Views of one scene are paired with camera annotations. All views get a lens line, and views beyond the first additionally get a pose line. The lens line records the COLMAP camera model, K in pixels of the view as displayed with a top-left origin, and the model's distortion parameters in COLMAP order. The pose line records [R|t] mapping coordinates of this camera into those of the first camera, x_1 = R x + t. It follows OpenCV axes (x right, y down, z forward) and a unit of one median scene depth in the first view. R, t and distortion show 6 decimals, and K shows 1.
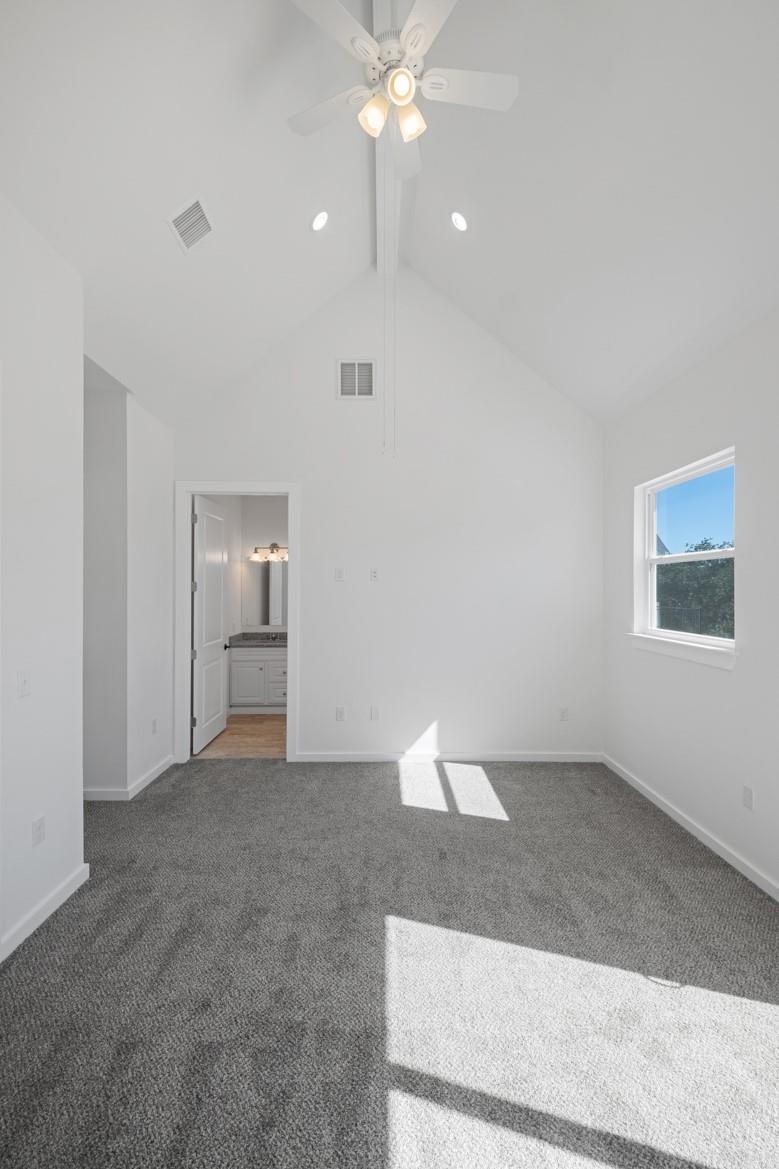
lens RADIAL K [[519.3, 0, 393.4], [0, 519.3, 589.1], [0, 0, 1]] dist [-0.018669, 0.000494]
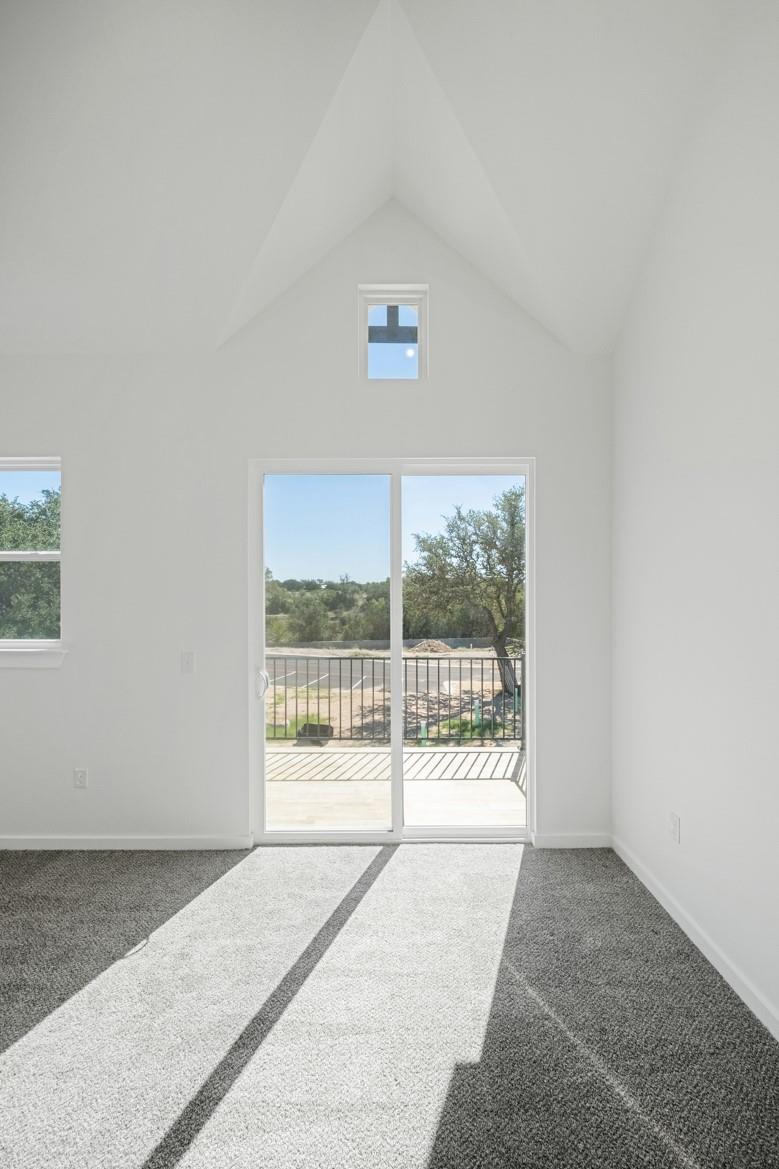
lens RADIAL K [[519.3, 0, 377.3], [0, 519.3, 584.8], [0, 0, 1]] dist [-0.018669, 0.000494]
pose [[-0.024293, 0.007194, 0.999679, -0.633609], [-0.007184, 0.999947, -0.007371, -0.020294], [-0.999679, -0.007361, -0.024240, 0.532849]]
